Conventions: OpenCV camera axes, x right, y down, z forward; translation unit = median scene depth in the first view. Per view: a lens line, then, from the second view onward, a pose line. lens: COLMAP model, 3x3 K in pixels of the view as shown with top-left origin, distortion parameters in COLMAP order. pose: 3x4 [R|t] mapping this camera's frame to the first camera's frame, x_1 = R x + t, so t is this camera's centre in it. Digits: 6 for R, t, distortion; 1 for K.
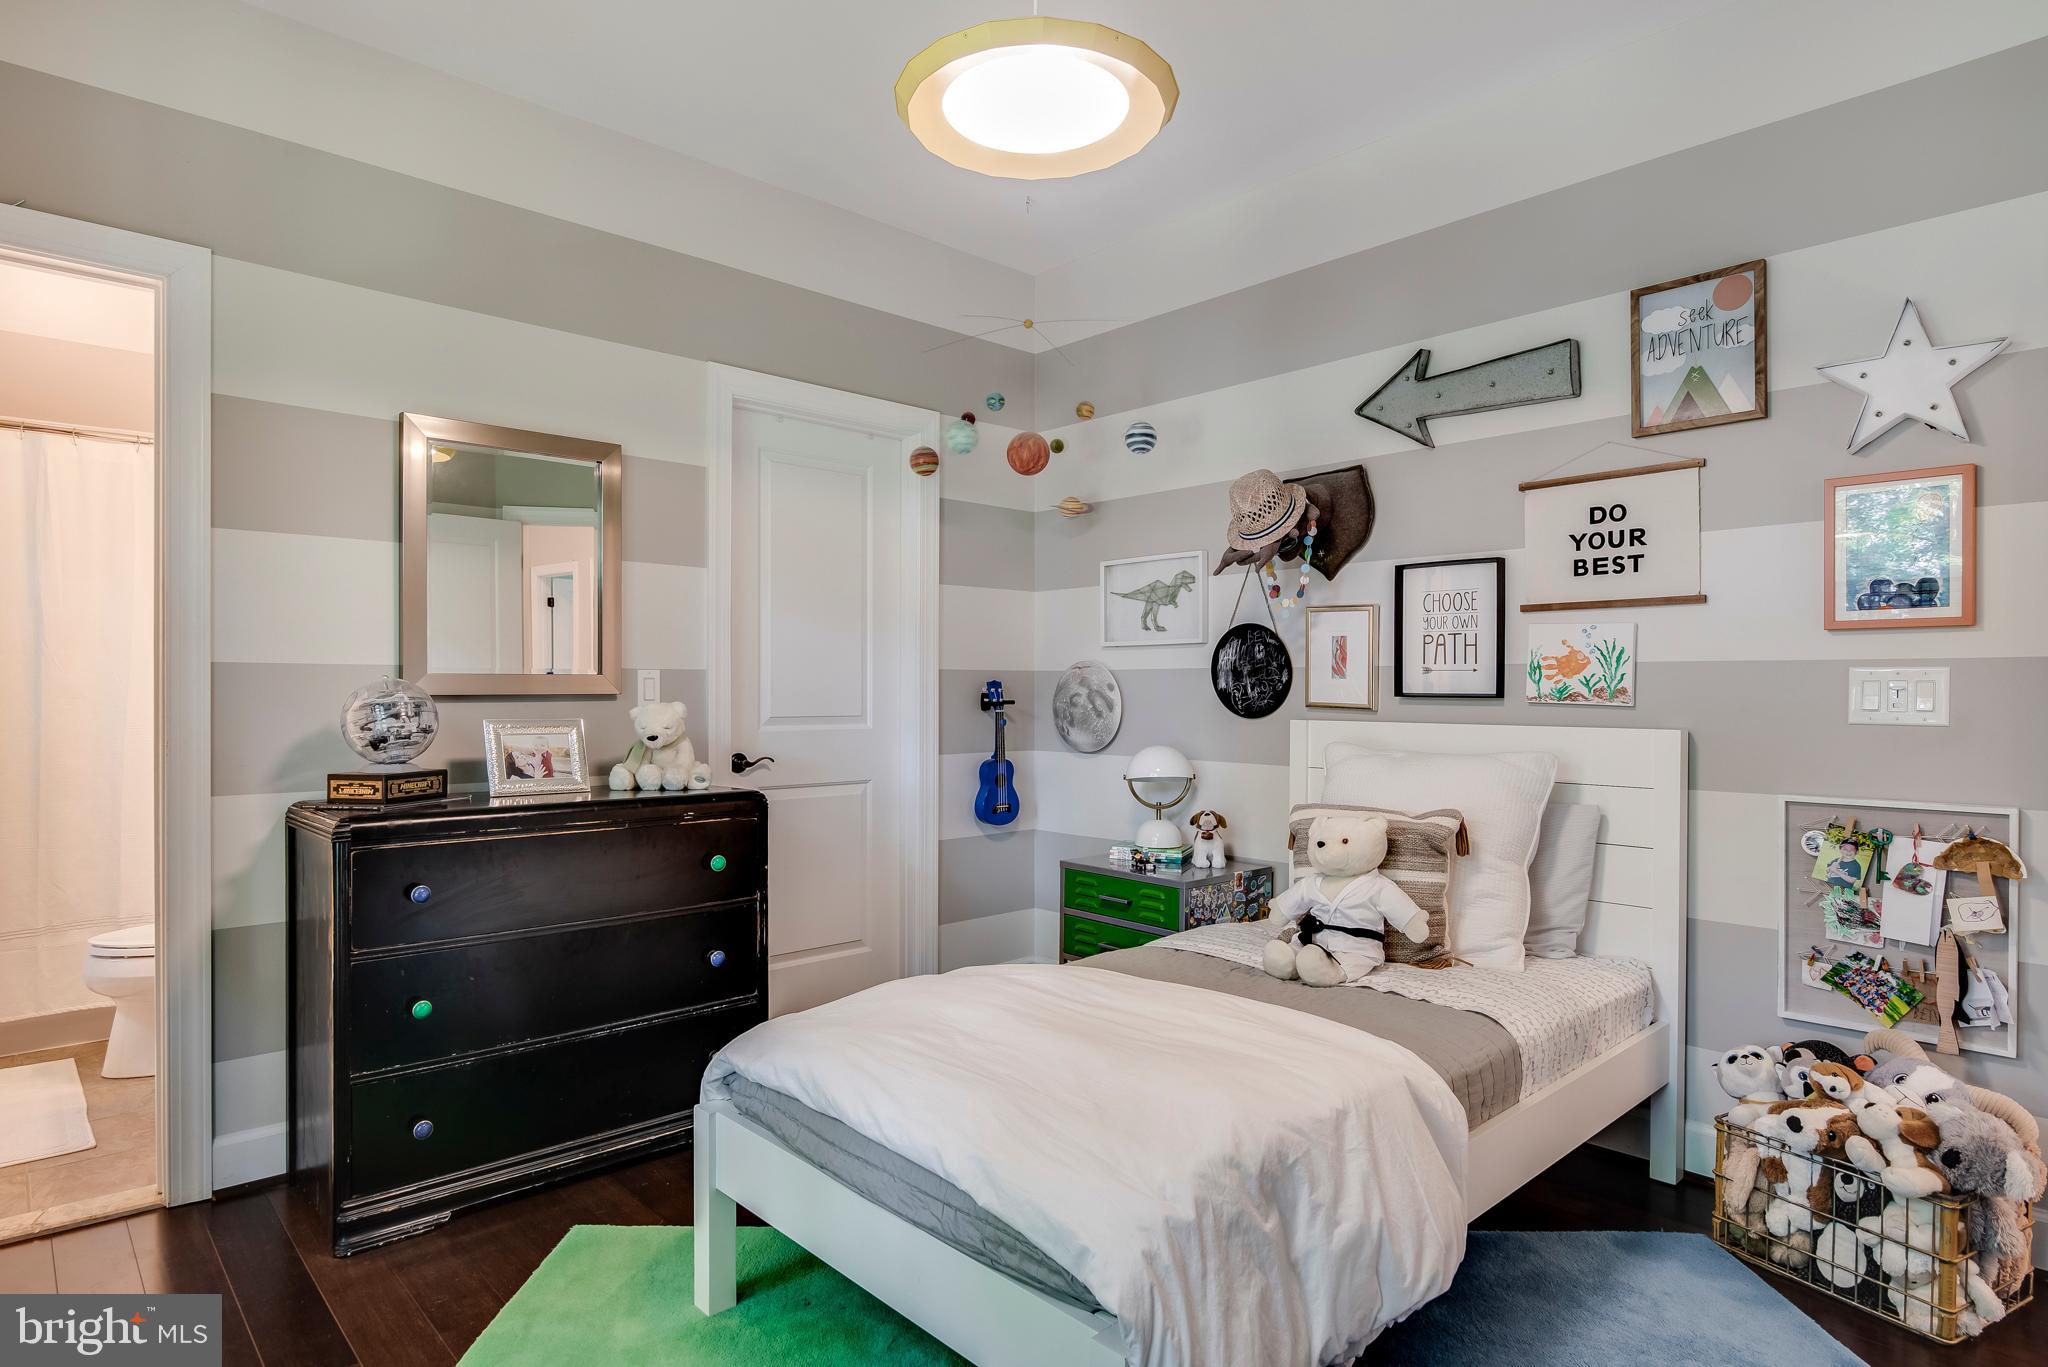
lens RADIAL K [[1122.5, 0, 1024.0], [0, 1122.5, 683.5], [0, 0, 1]] dist [0.000086, -0.000254]
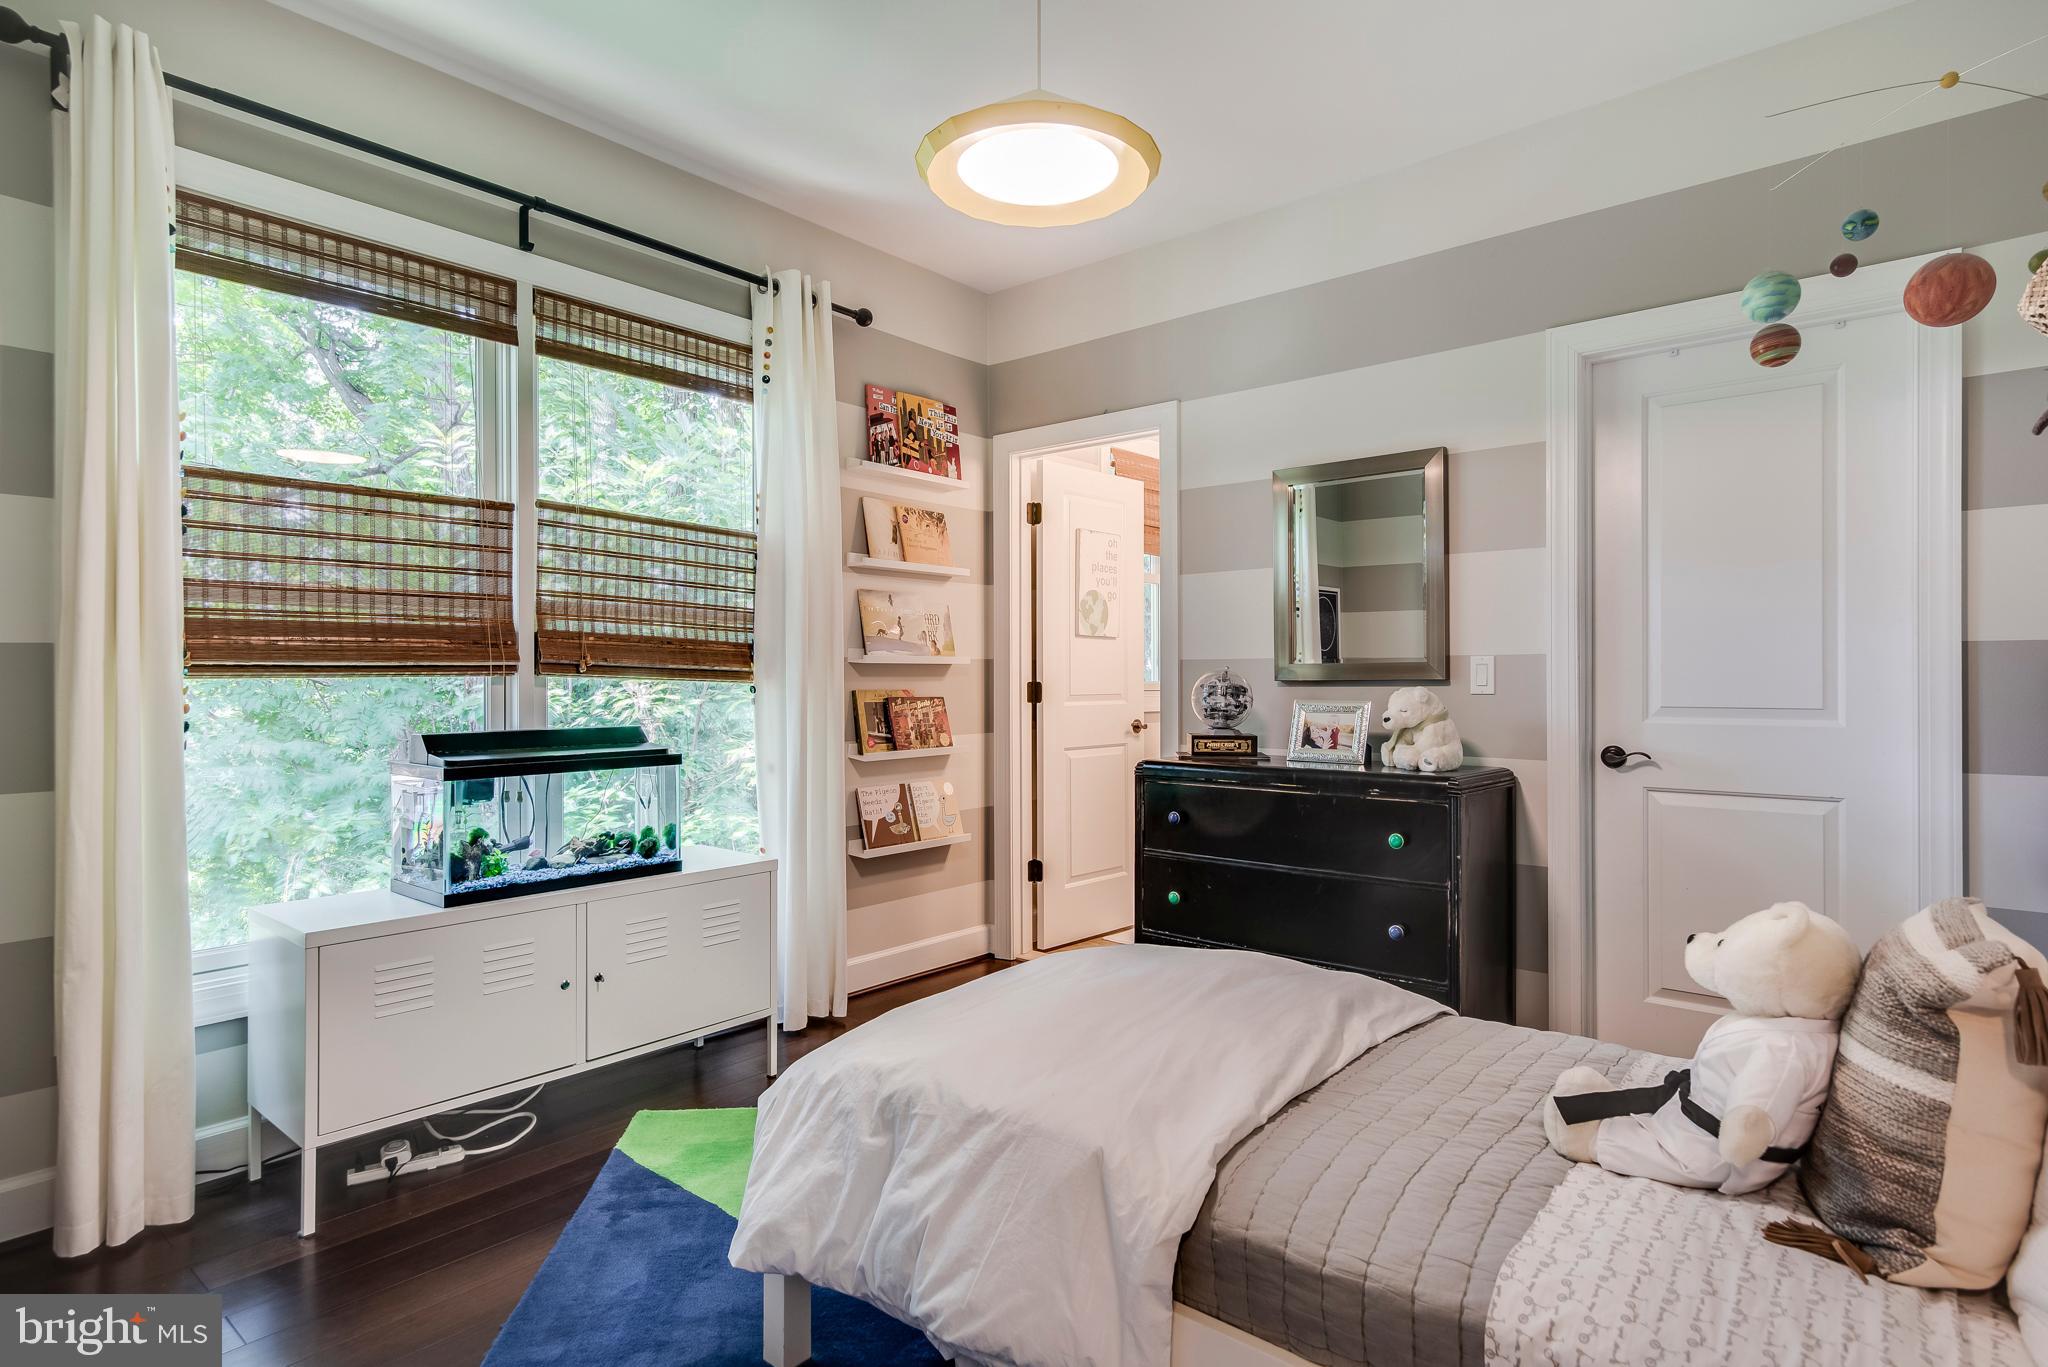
lens RADIAL K [[1086.2, 0, 1024.0], [0, 1086.2, 683.5], [0, 0, 1]] dist [-0.001124, -0.000497]
pose [[0.121440, -0.003076, -0.992594, 0.635838], [0.003896, 0.999989, -0.002622, 0.014732], [0.992591, -0.003549, 0.121450, 0.497677]]
